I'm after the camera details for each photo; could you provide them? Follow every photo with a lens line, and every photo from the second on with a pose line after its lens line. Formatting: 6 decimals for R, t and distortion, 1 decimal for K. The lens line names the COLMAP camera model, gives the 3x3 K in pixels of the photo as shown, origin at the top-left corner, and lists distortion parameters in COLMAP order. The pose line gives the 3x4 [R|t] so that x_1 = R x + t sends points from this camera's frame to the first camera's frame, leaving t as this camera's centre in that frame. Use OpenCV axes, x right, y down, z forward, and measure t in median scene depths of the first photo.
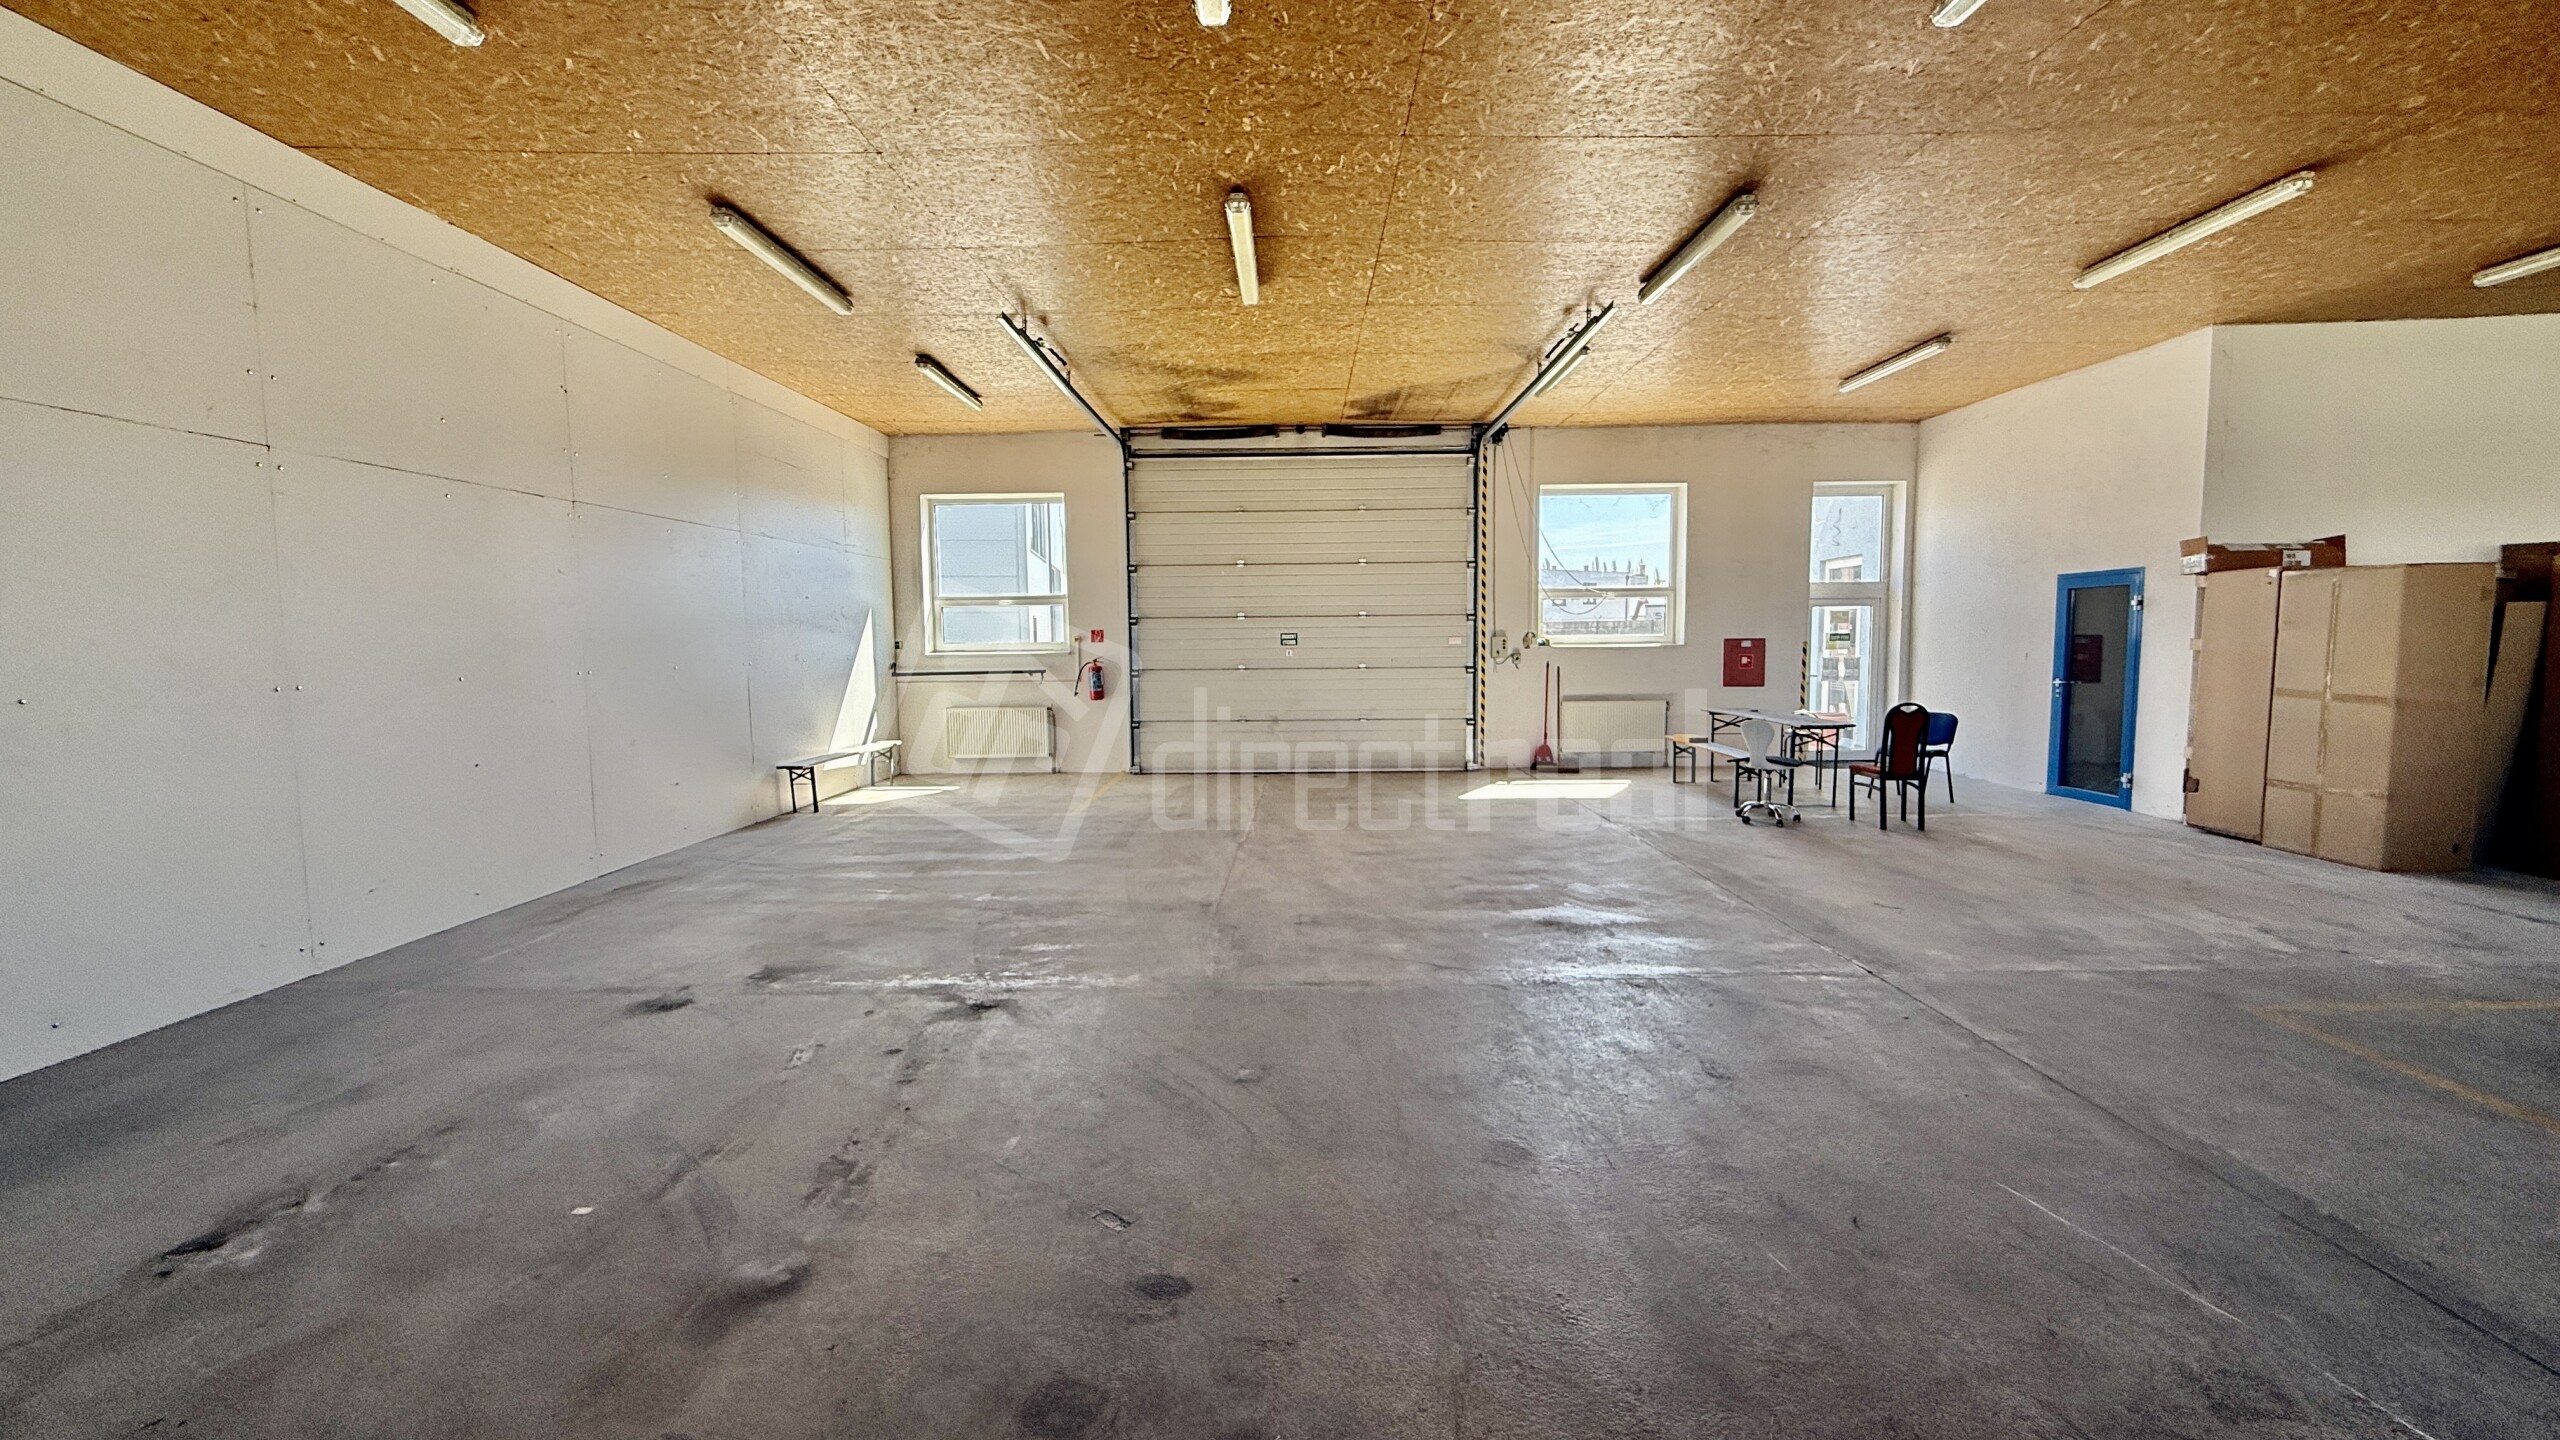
lens RADIAL K [[1019.9, 0, 1278.4], [0, 1019.9, 717.4], [0, 0, 1]] dist [0.001012, -0.000297]
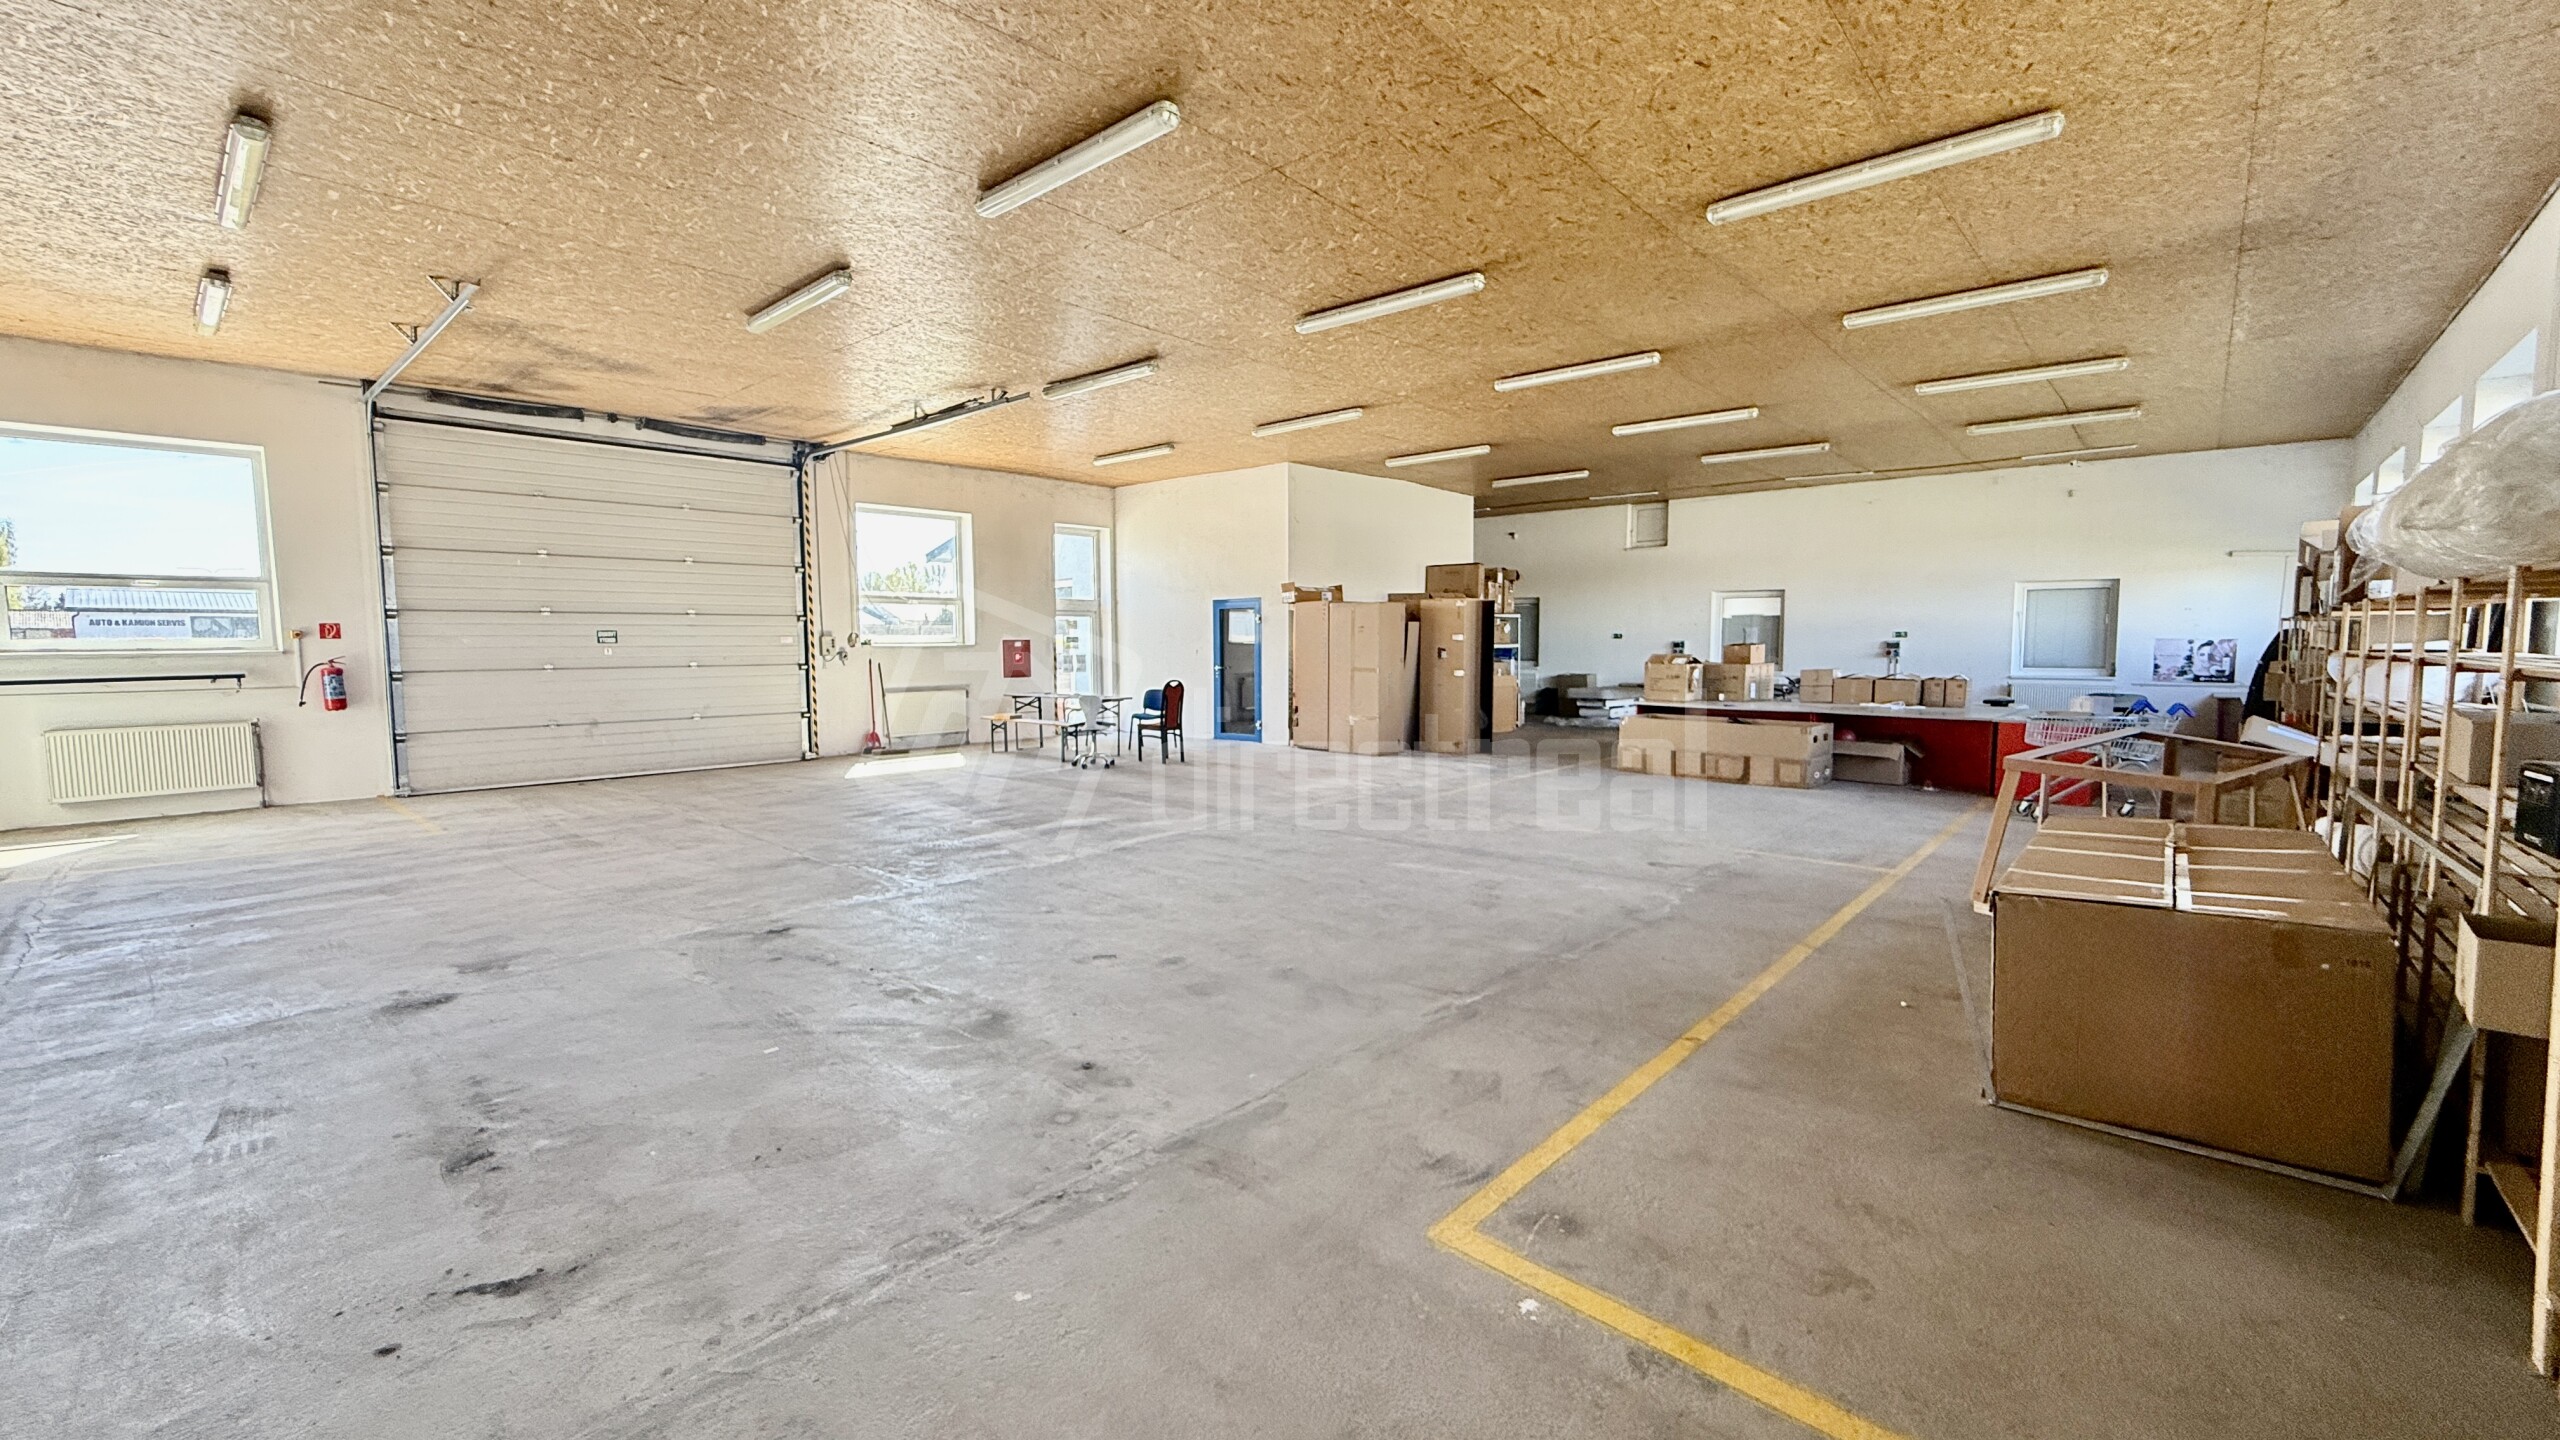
lens RADIAL K [[1019.9, 0, 1276.4], [0, 1019.9, 715.5], [0, 0, 1]] dist [0.001012, -0.000297]
pose [[0.659566, -0.048351, 0.750090, -0.296215], [0.055848, 0.998323, 0.015244, 0.016374], [-0.749569, 0.031837, 0.661160, -0.091462]]
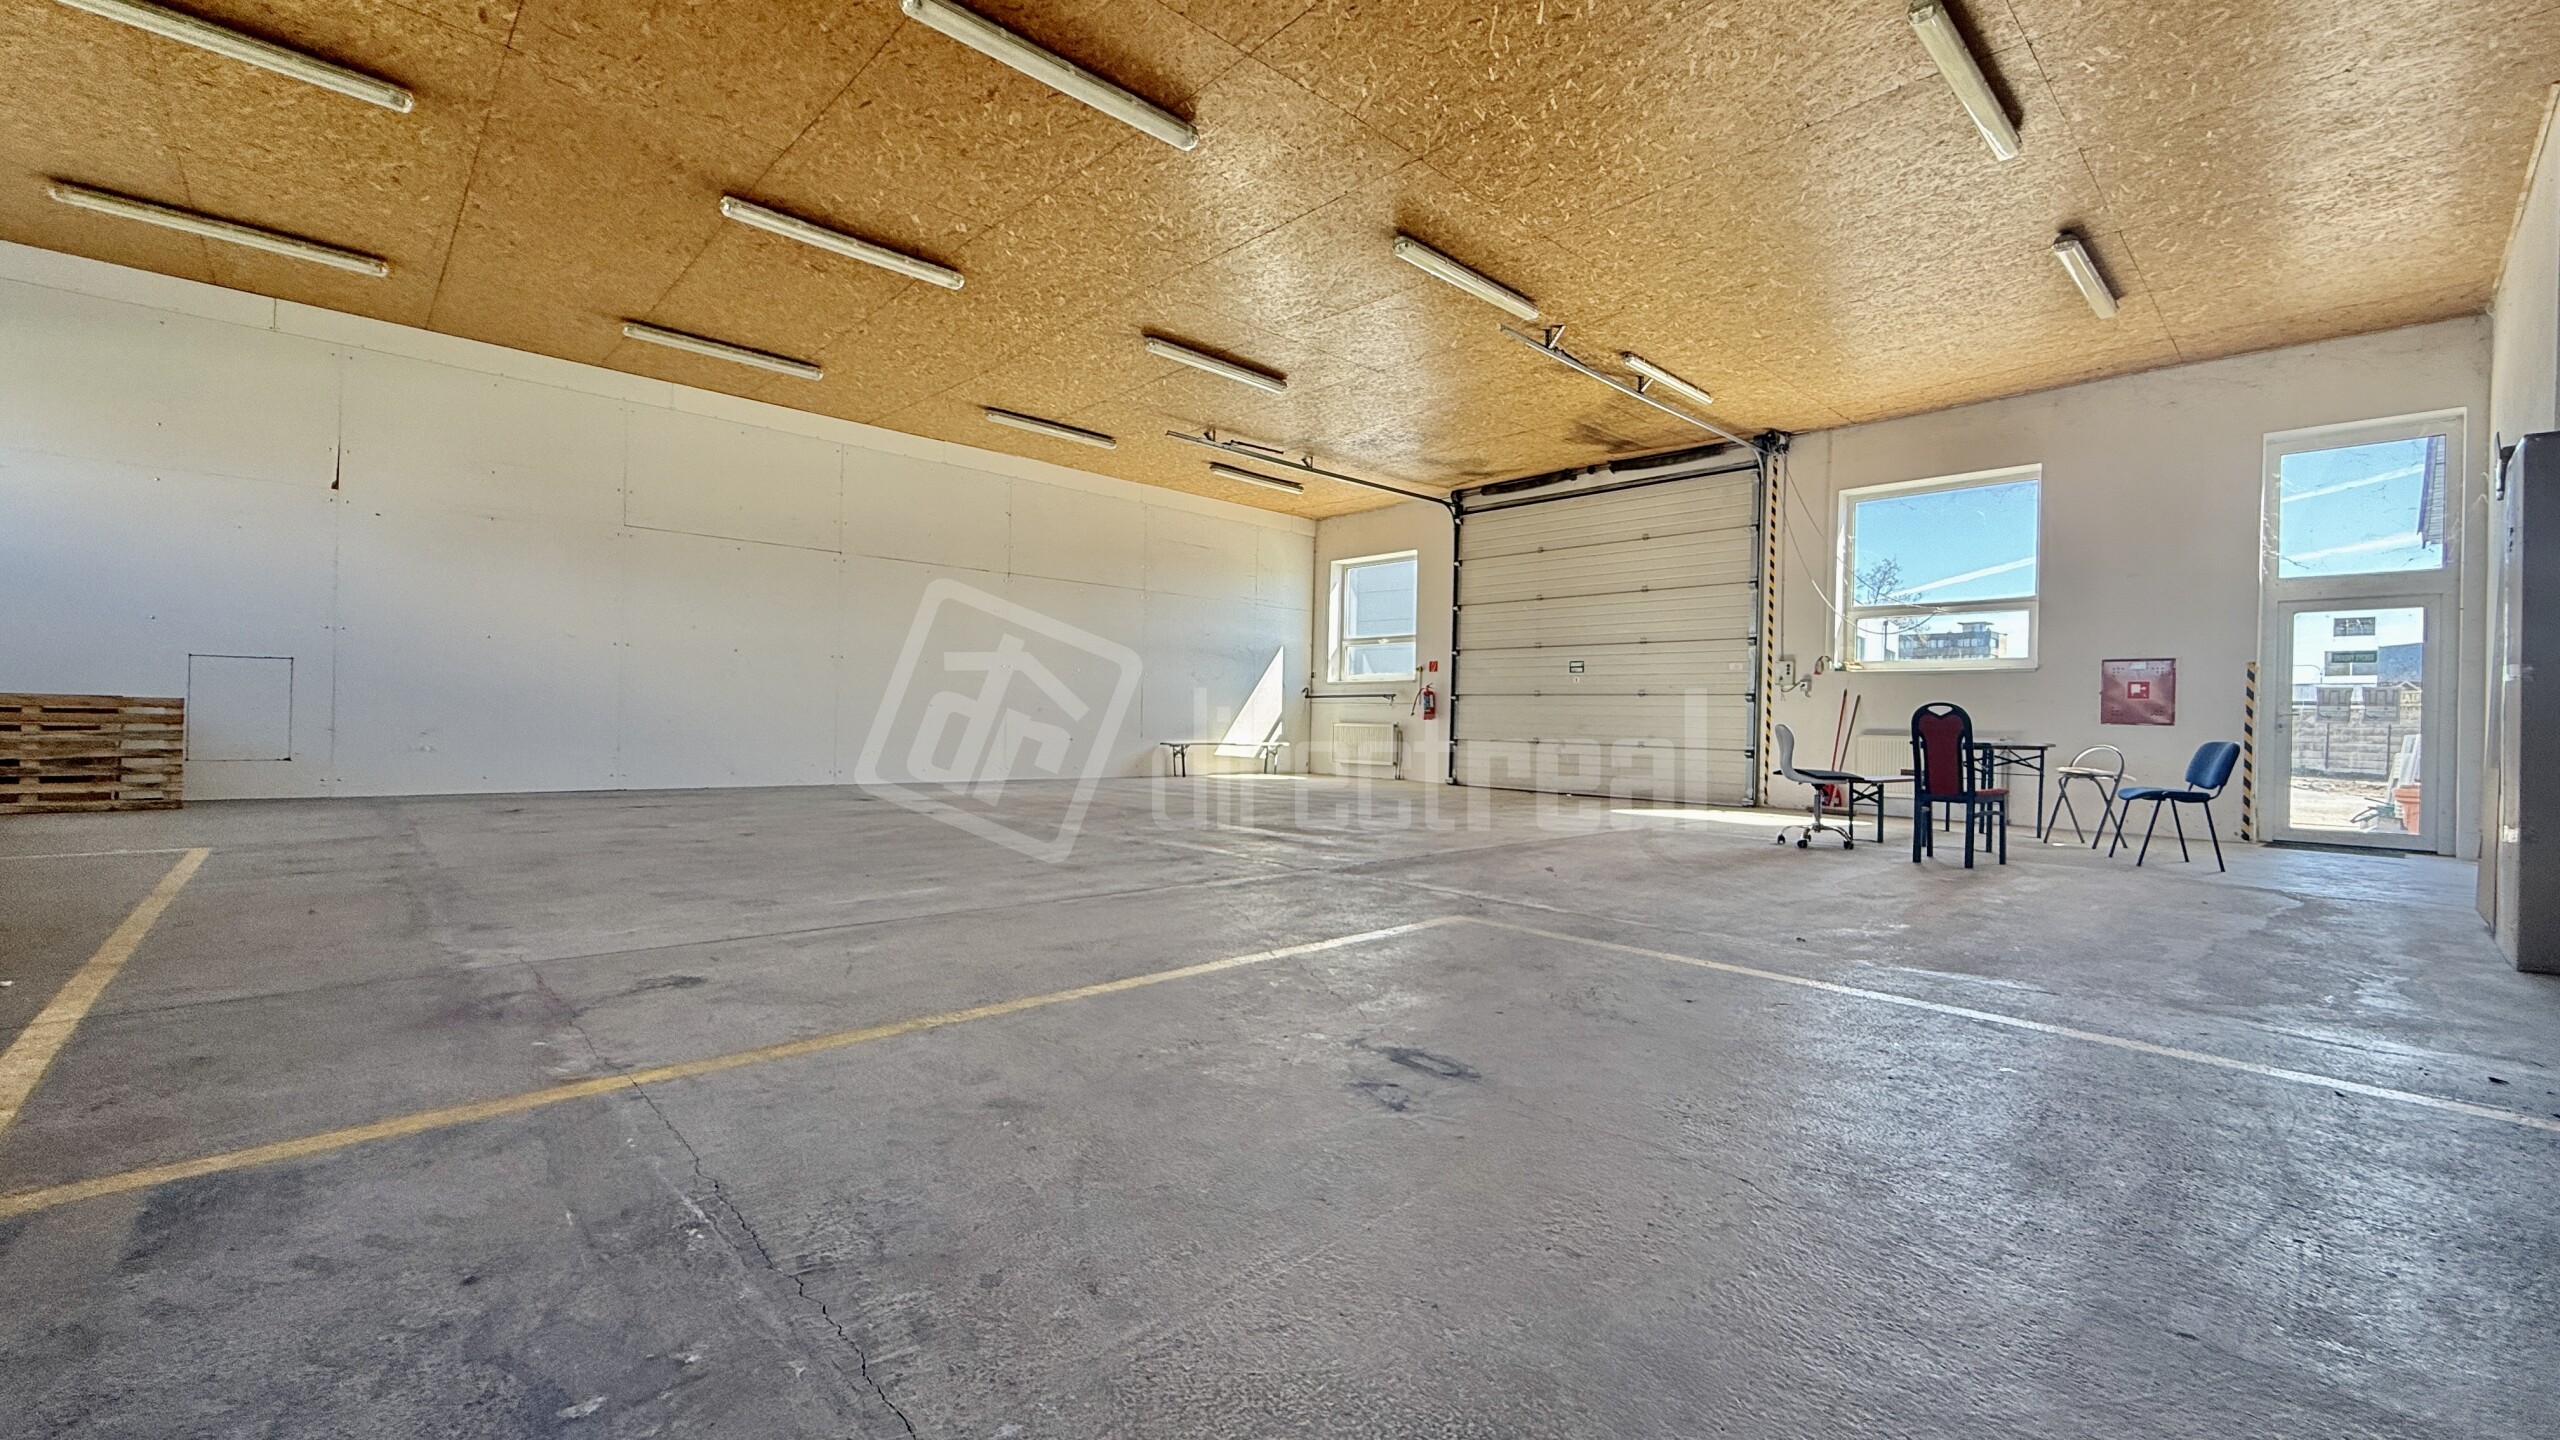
lens RADIAL K [[1019.9, 0, 1275.8], [0, 1019.9, 728.6], [0, 0, 1]] dist [0.001012, -0.000297]
pose [[0.698370, 0.032594, -0.714994, 0.554295], [-0.087883, 0.995308, -0.040467, 0.057302], [0.710321, 0.091097, 0.697958, 0.047457]]
